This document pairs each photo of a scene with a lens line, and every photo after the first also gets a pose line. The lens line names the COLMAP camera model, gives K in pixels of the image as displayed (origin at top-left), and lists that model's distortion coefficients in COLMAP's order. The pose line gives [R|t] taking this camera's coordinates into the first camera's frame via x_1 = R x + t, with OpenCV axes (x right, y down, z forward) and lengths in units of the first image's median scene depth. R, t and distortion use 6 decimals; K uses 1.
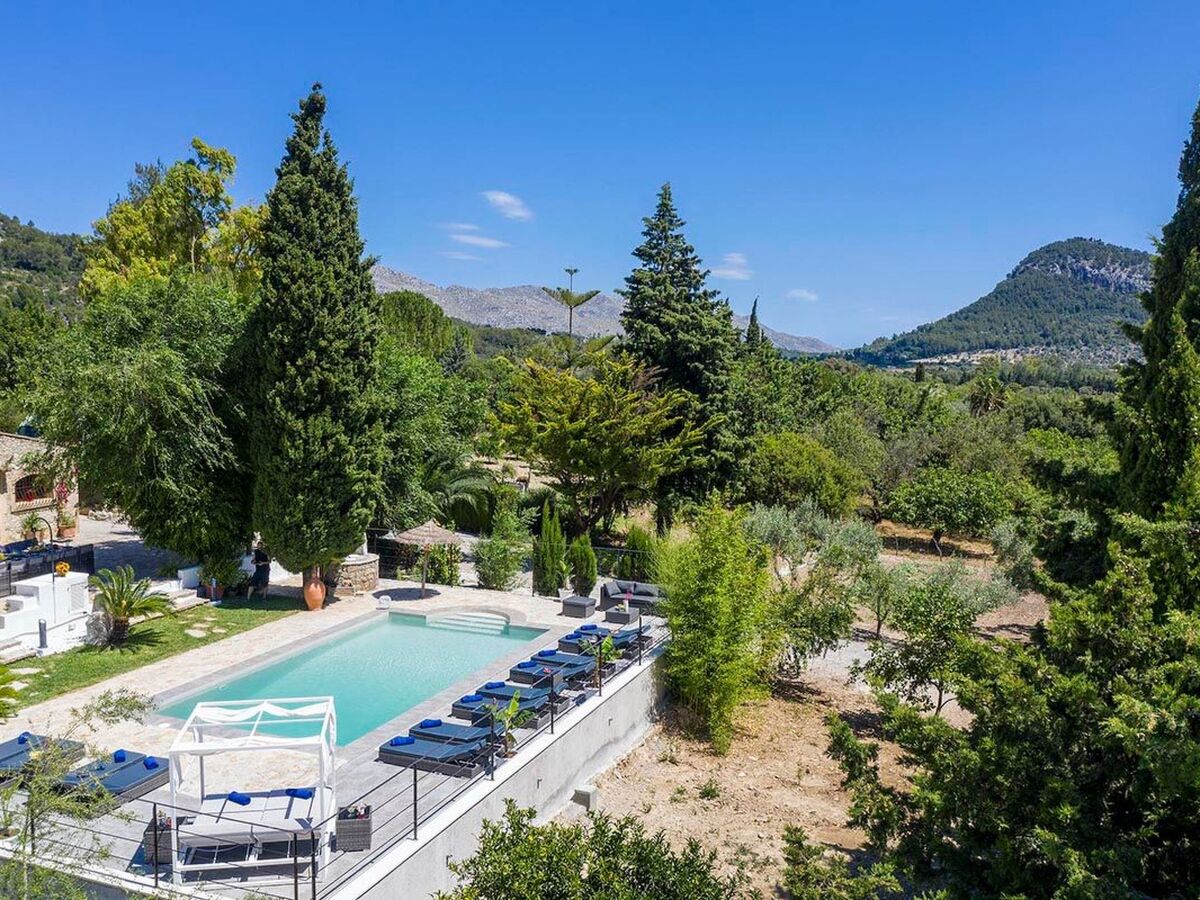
lens RADIAL K [[1131.2, 0, 581.1], [0, 1131.2, 418.9], [0, 0, 1]] dist [-0.001825, 0.012918]
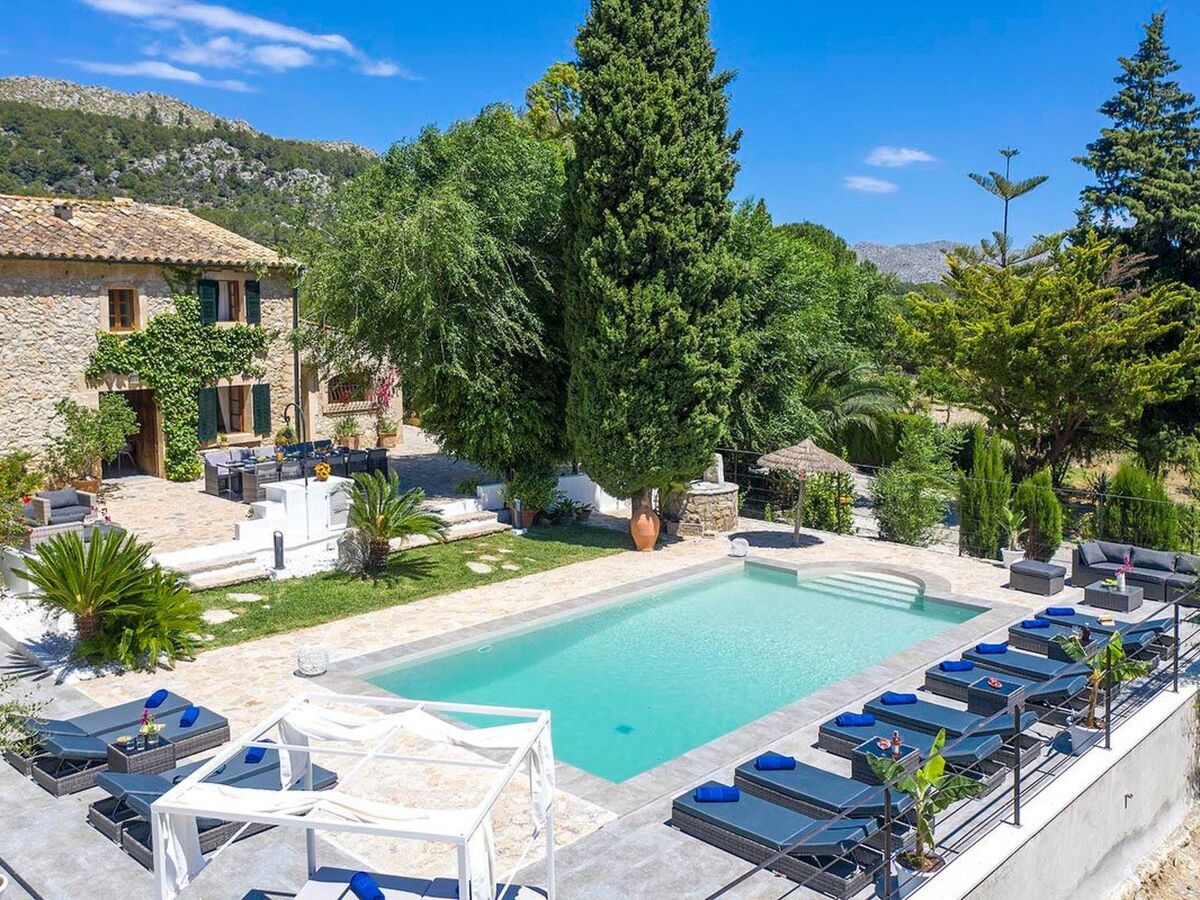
lens RADIAL K [[1079.5, 0, 532.8], [0, 1079.5, 364.7], [0, 0, 1]] dist [0.019122, -0.033842]
pose [[0.918510, 0.008964, -0.395297, -0.023991], [-0.014601, 0.999830, -0.011253, 0.057313], [0.395129, 0.016108, 0.918485, 0.323948]]
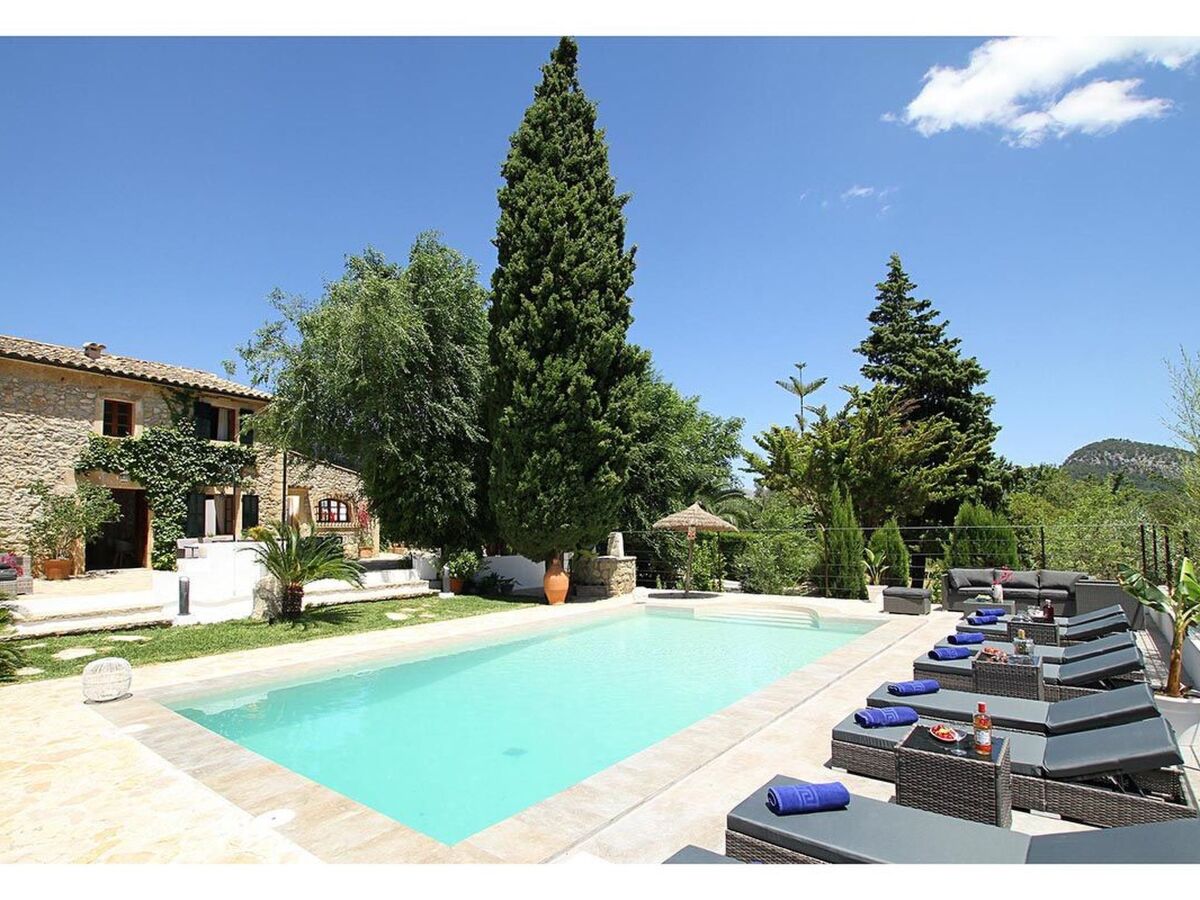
lens RADIAL K [[631.2, 0, 595.3], [0, 631.2, 490.7], [0, 0, 1]] dist [-0.069834, 0.027414]
pose [[0.961805, -0.035818, -0.271384, -0.085215], [0.001083, 0.991893, -0.127074, 0.147308], [0.273735, 0.121927, 0.954046, 0.571444]]
